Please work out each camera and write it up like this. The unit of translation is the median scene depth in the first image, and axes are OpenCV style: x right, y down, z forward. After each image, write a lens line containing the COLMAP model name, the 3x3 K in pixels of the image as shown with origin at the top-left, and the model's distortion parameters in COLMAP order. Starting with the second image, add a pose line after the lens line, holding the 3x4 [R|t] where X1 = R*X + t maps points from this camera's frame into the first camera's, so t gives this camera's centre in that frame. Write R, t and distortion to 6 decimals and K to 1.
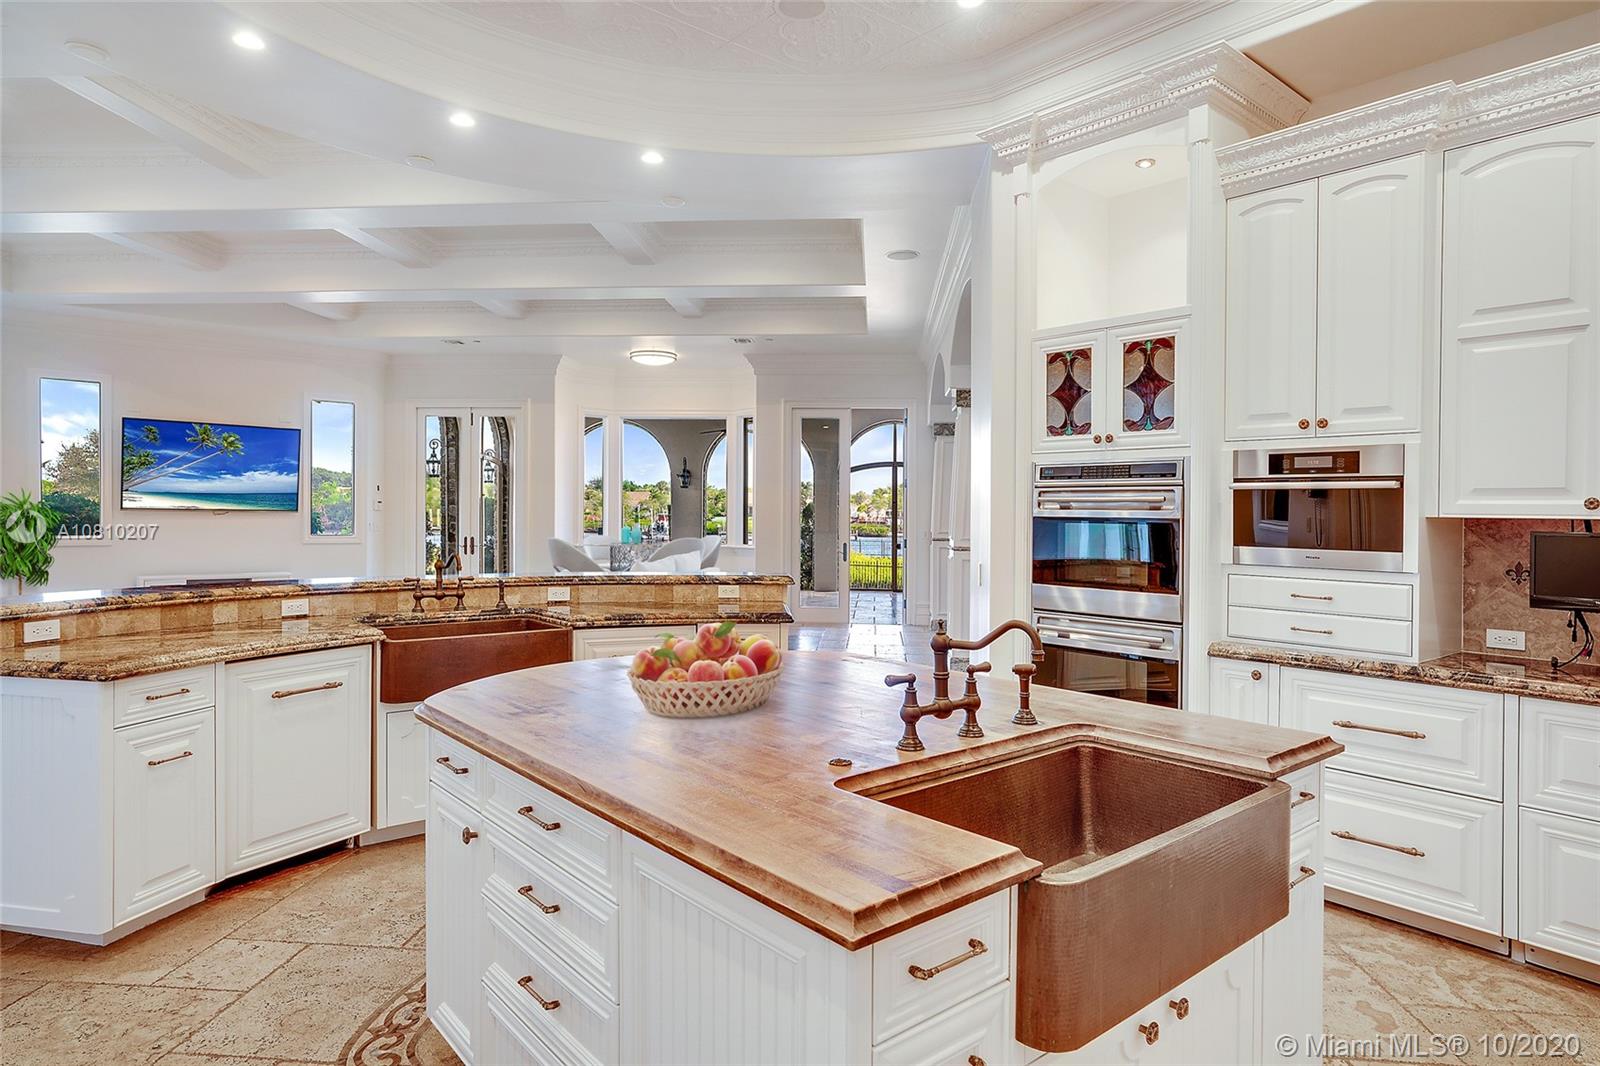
lens RADIAL K [[910.5, 0, 799.0], [0, 910.5, 530.2], [0, 0, 1]] dist [-0.004548, 0.000320]
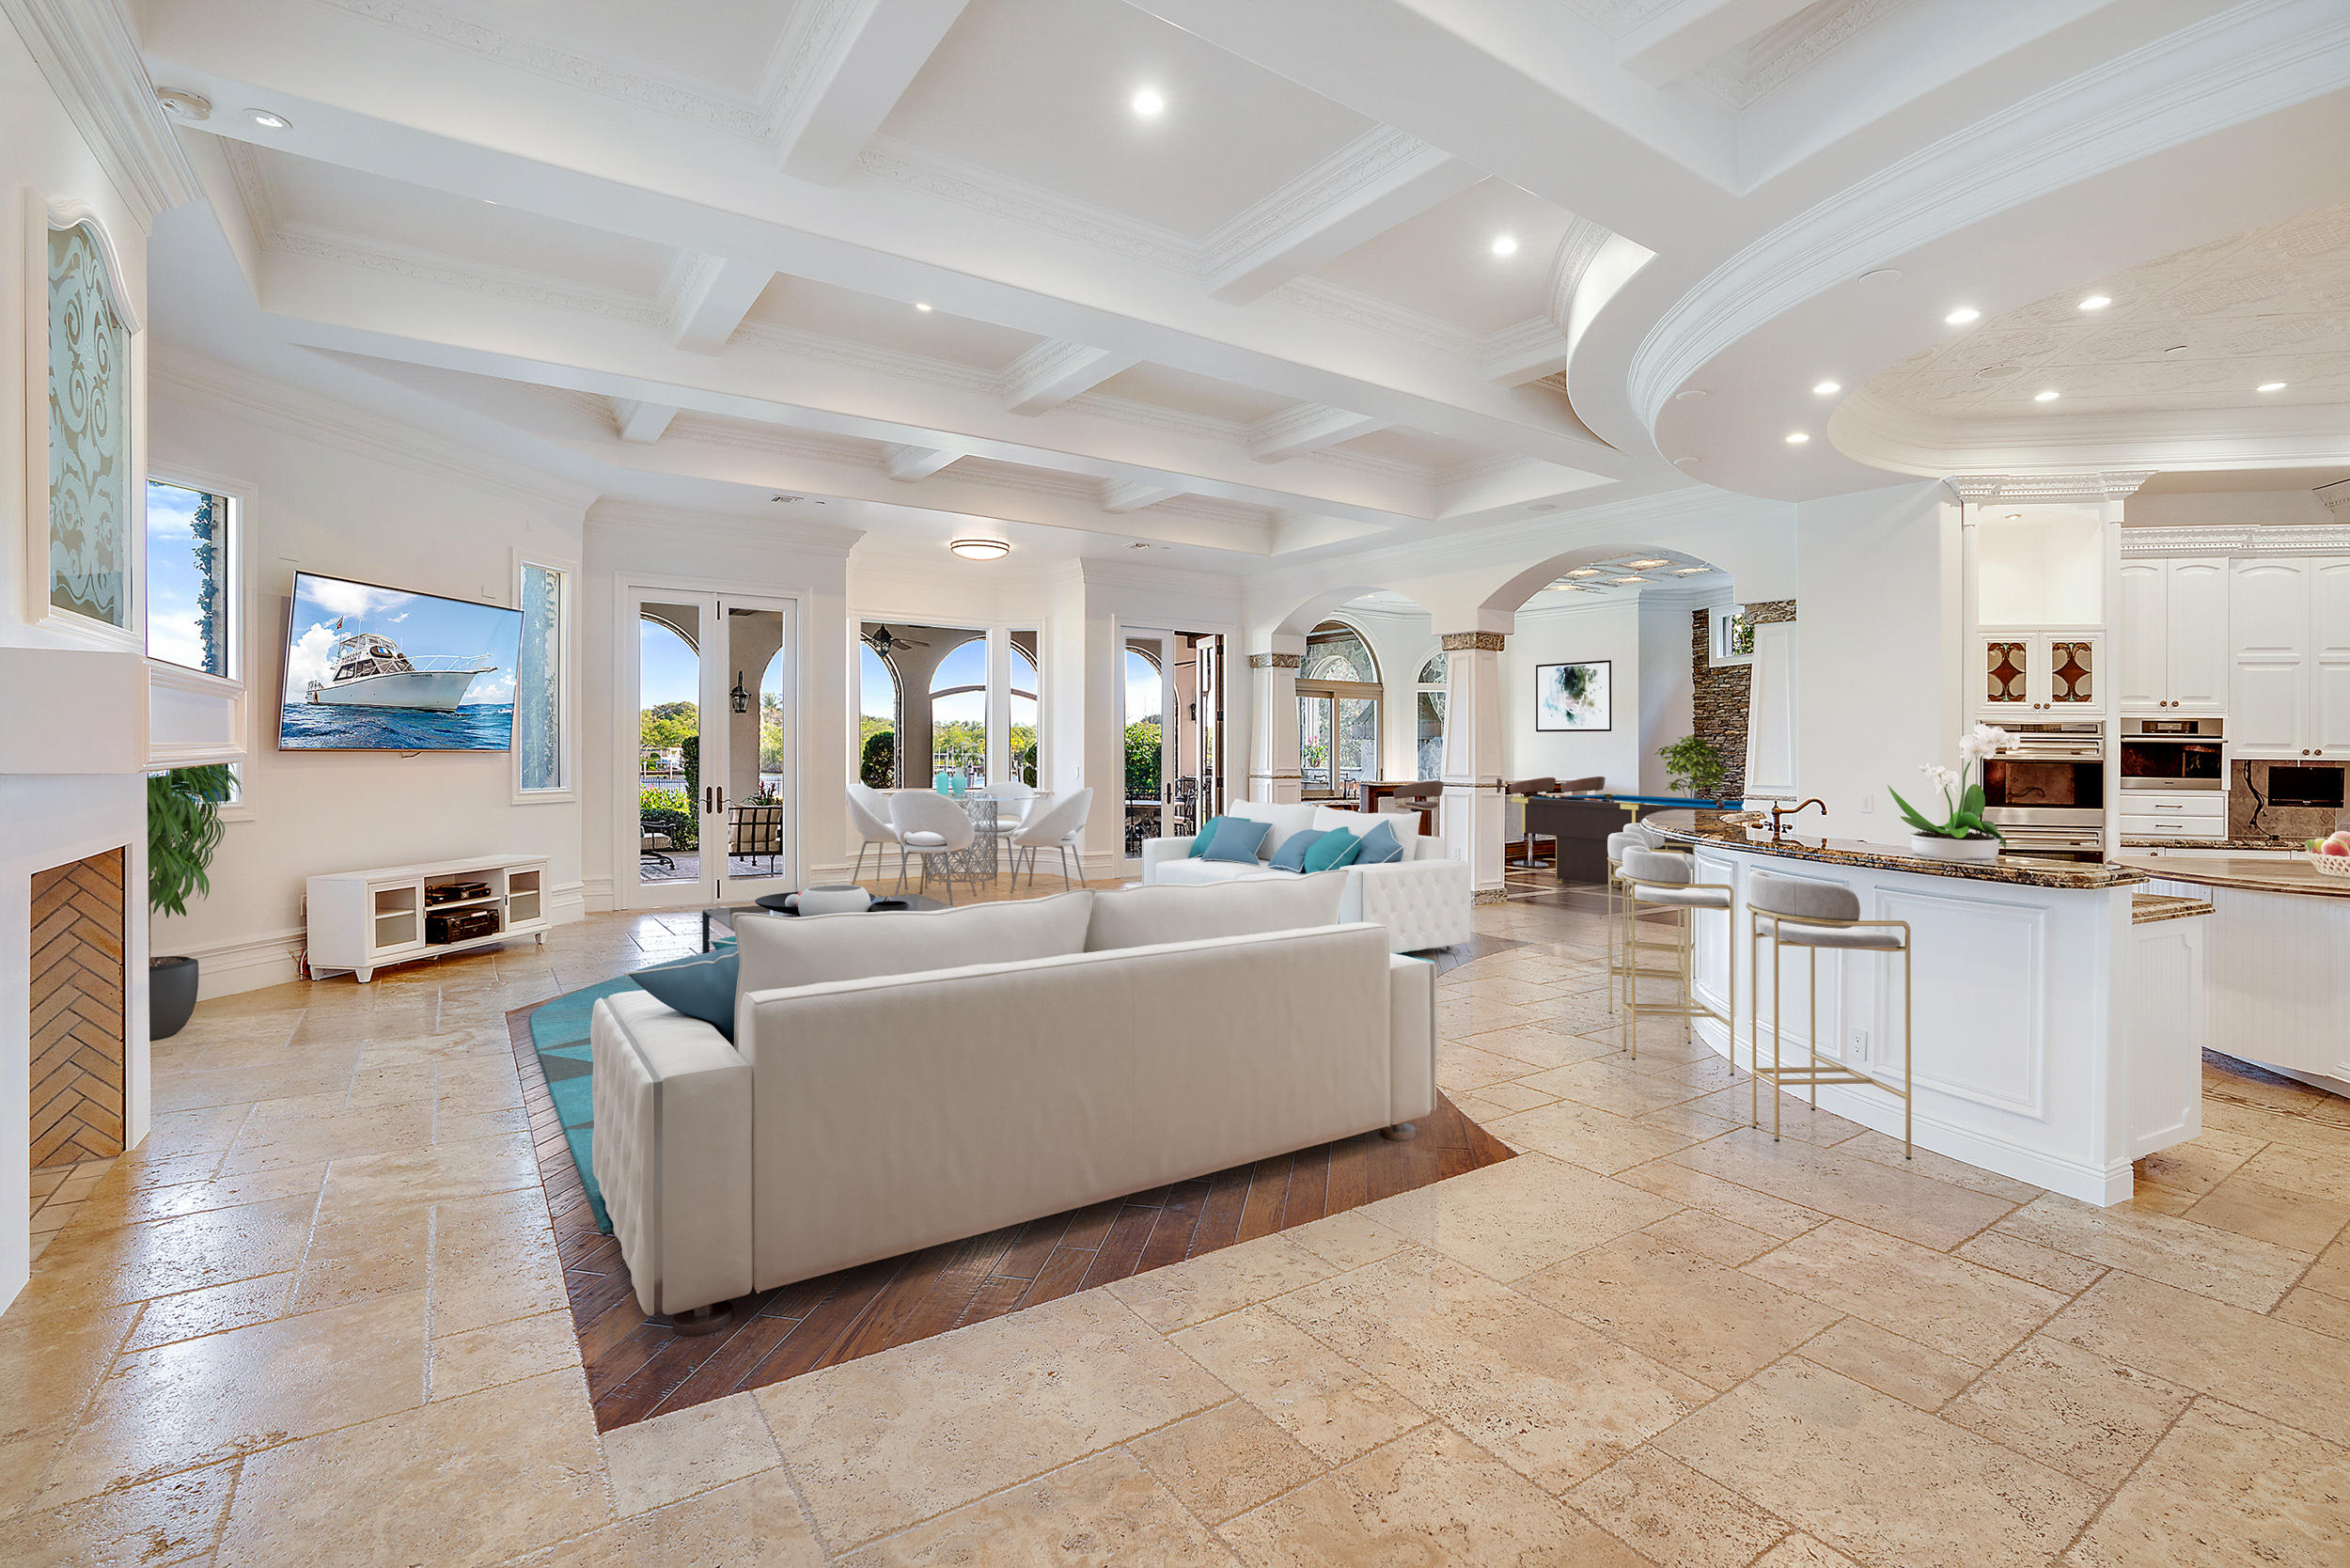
lens RADIAL K [[1080.4, 0, 1179.7], [0, 1080.4, 772.2], [0, 0, 1]] dist [0.005445, 0.000963]
pose [[0.768187, -0.010606, 0.640137, -1.954267], [0.008891, 0.999943, 0.005898, -0.016969], [-0.640163, 0.001161, 0.768238, 0.571524]]
